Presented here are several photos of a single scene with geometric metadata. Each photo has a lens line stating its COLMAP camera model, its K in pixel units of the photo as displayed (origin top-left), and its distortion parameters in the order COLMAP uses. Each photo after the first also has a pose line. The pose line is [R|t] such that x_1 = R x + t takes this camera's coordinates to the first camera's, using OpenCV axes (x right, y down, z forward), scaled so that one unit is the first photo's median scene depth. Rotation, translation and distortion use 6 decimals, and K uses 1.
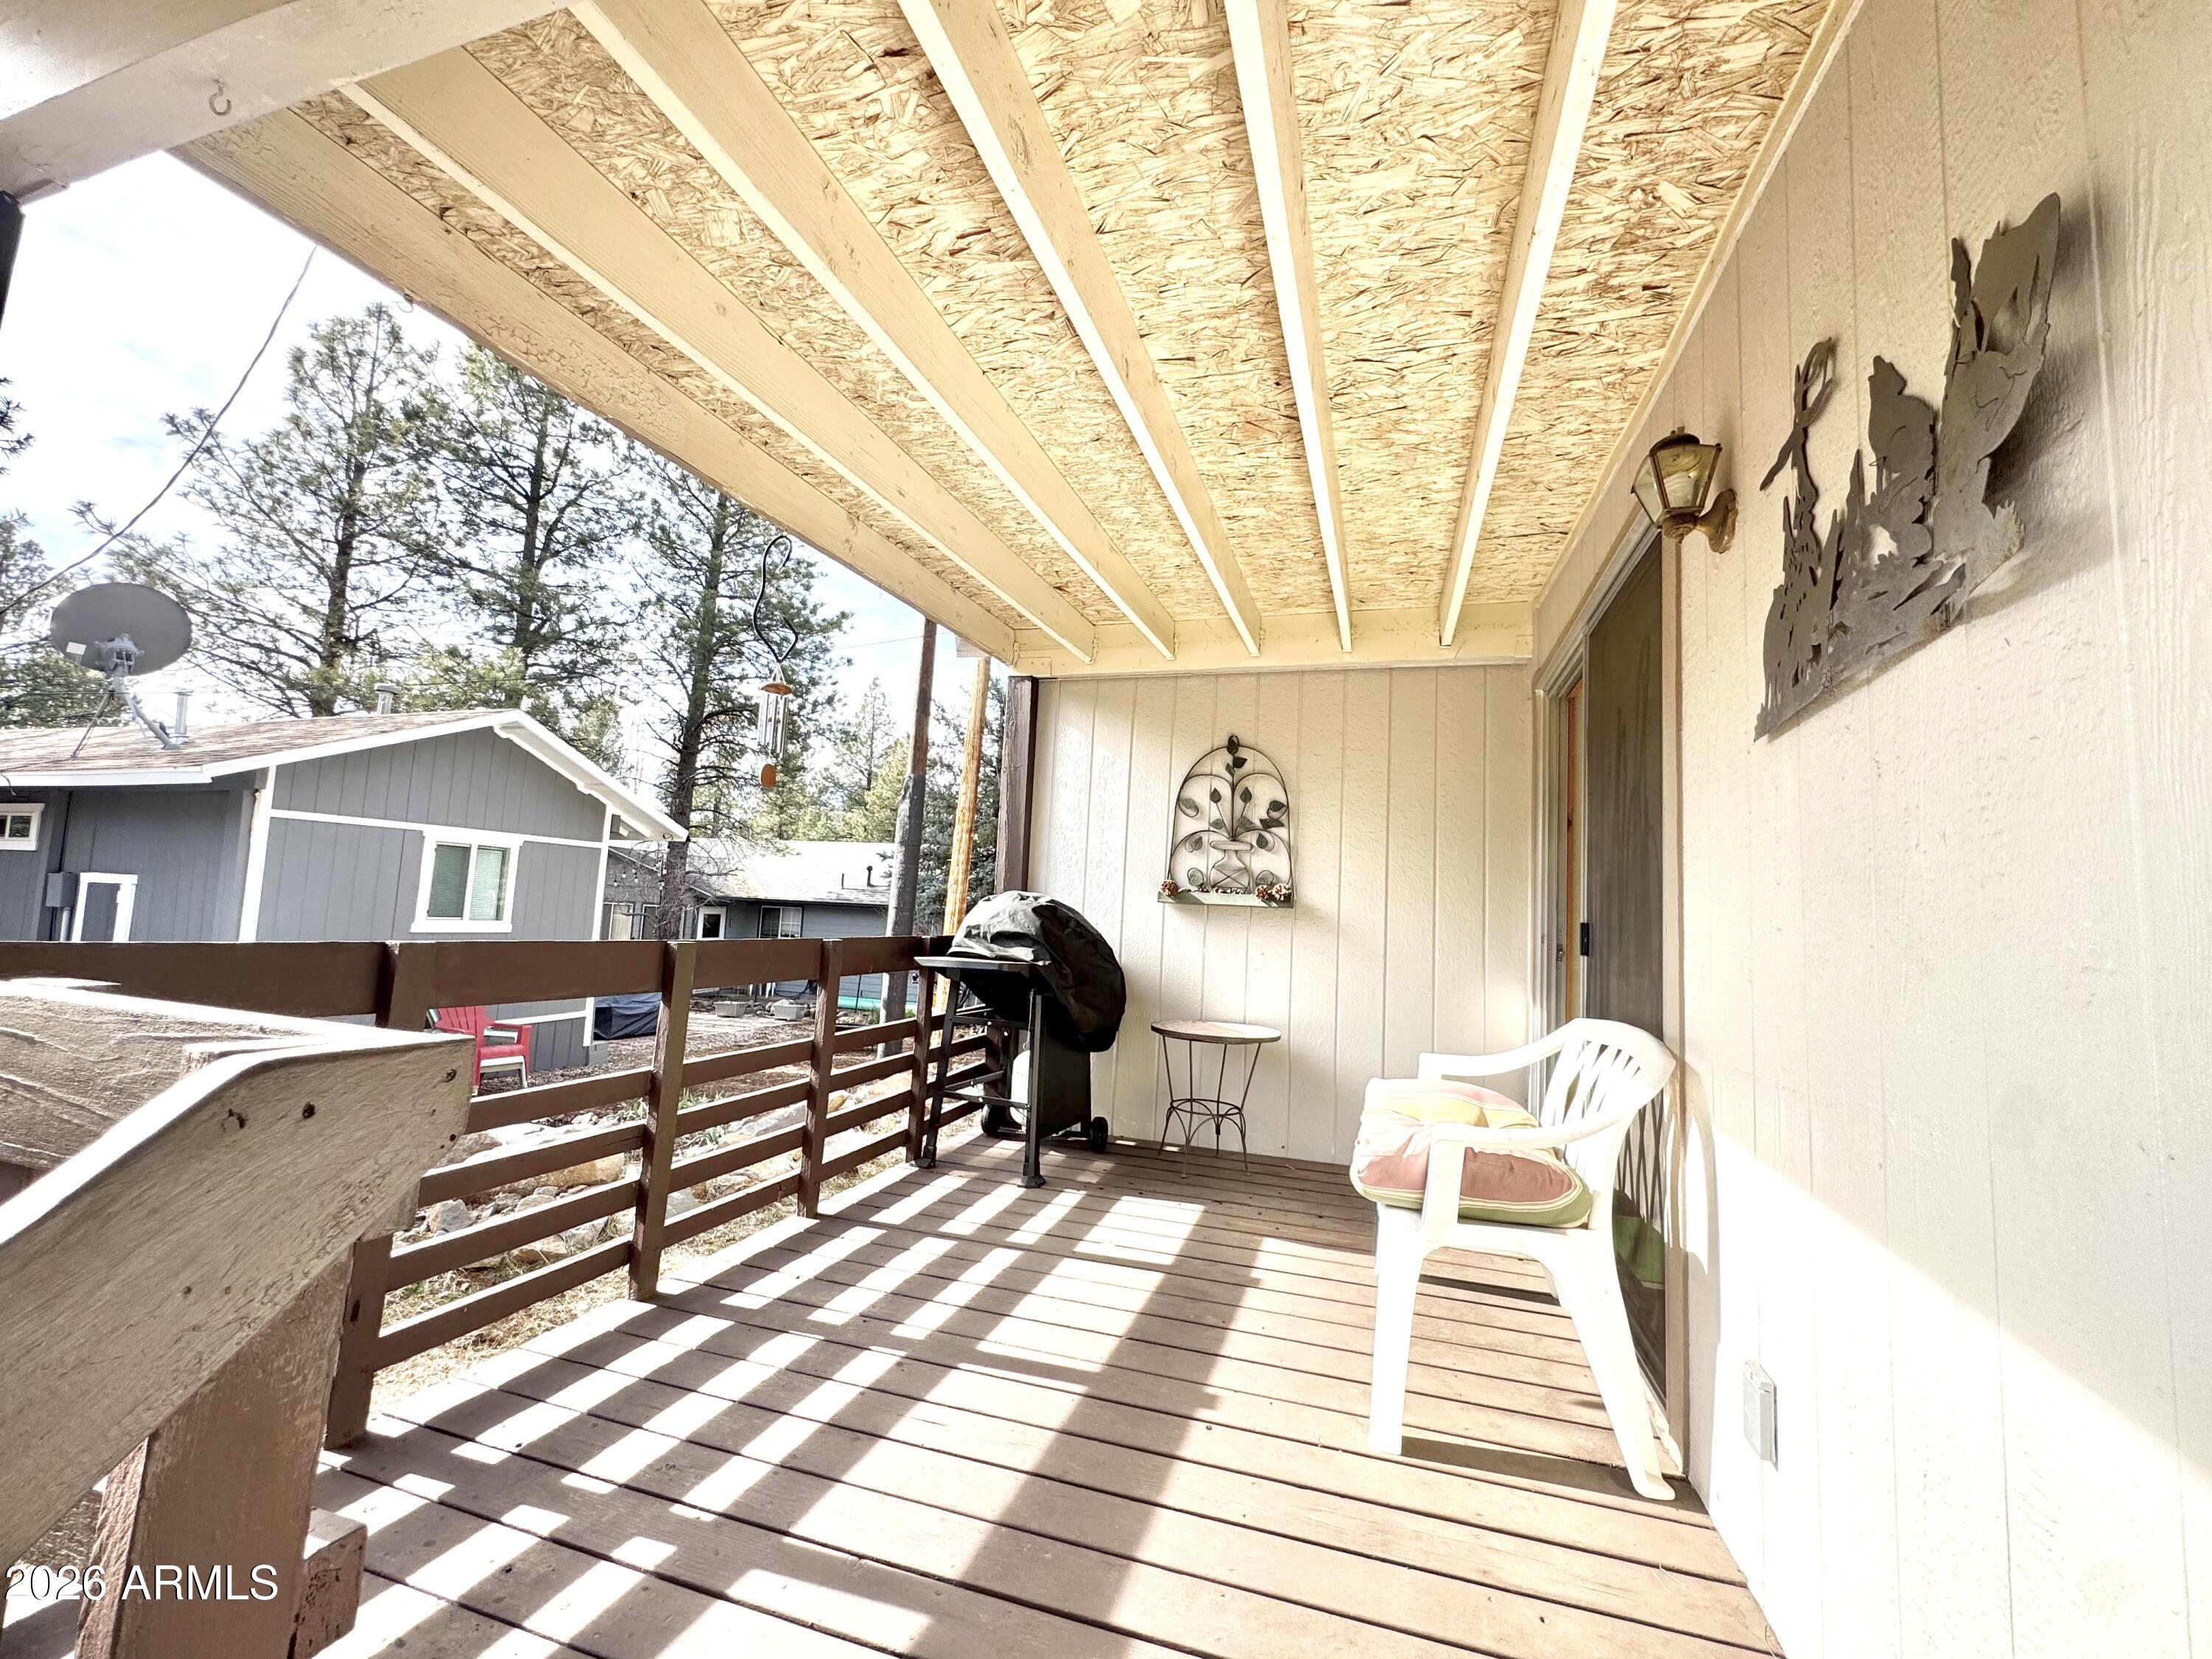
lens RADIAL K [[880.5, 0, 1106.0], [0, 880.5, 829.5], [0, 0, 1]] dist [-0.005888, -0.000055]
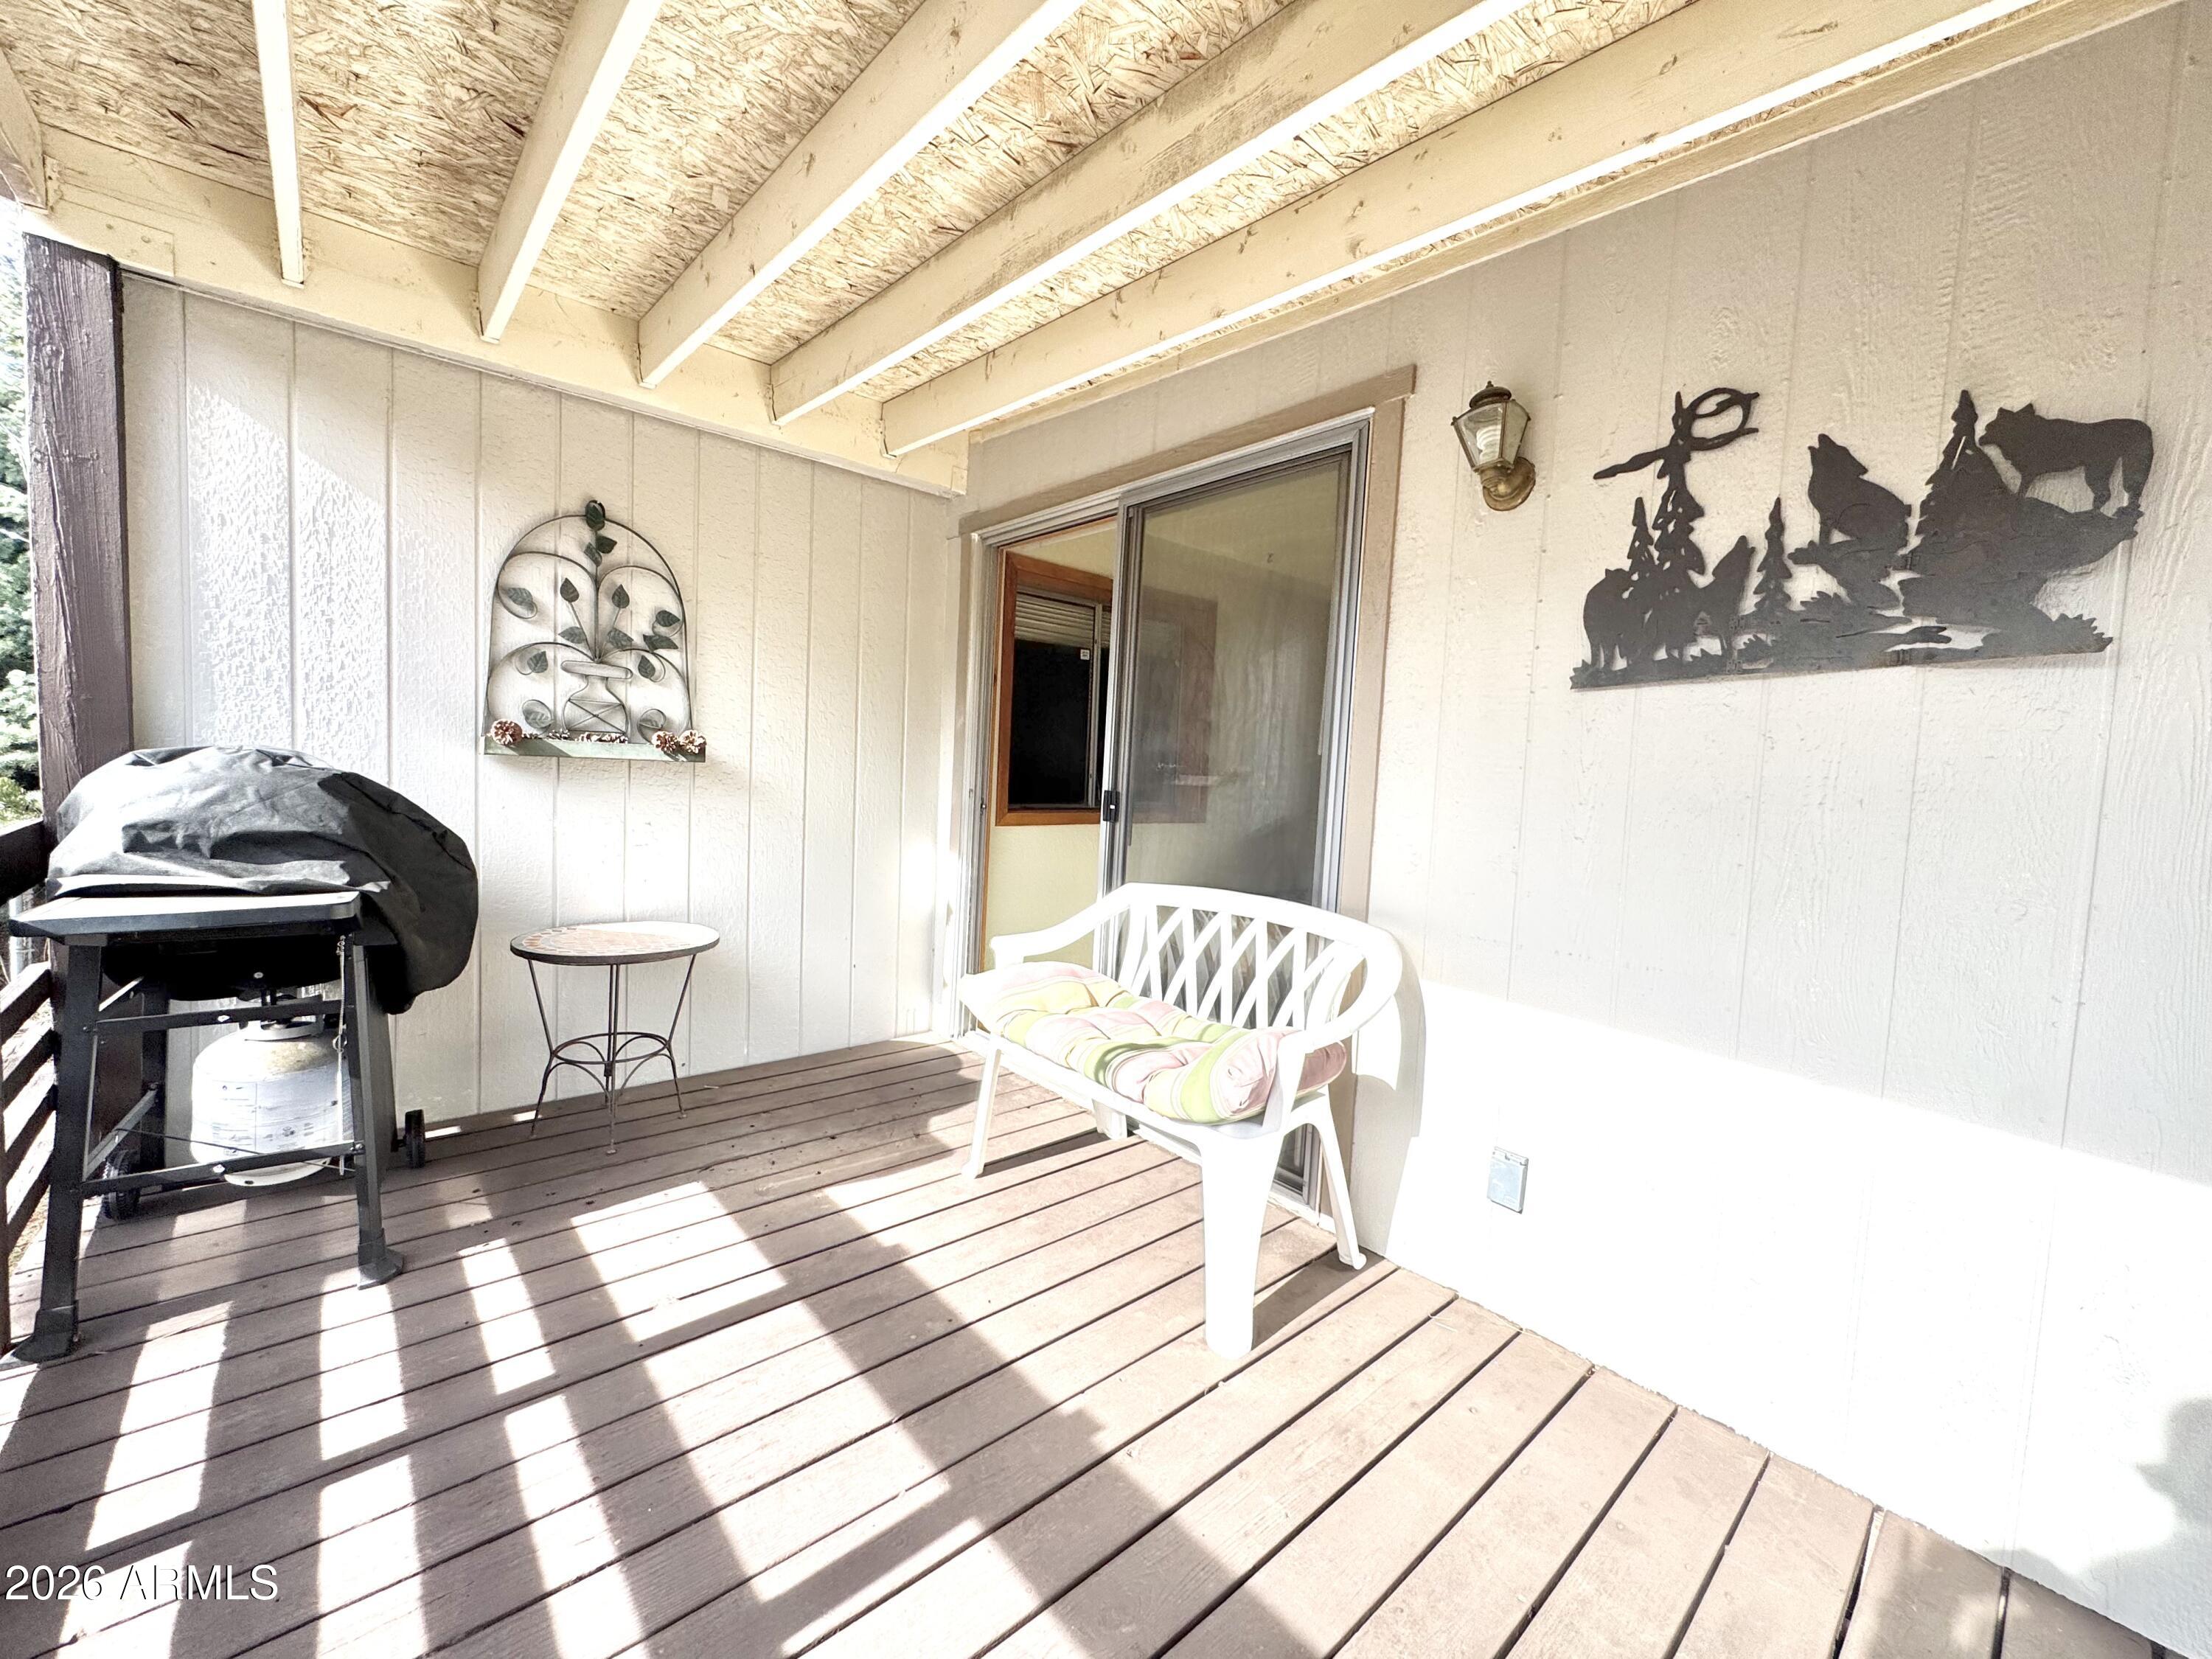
lens RADIAL K [[880.5, 0, 1106.0], [0, 880.5, 829.5], [0, 0, 1]] dist [-0.005888, -0.000055]
pose [[0.525972, -0.082354, 0.846505, -0.280566], [-0.106100, 0.981172, 0.161381, -0.013946], [-0.843858, -0.174696, 0.507331, 0.359562]]
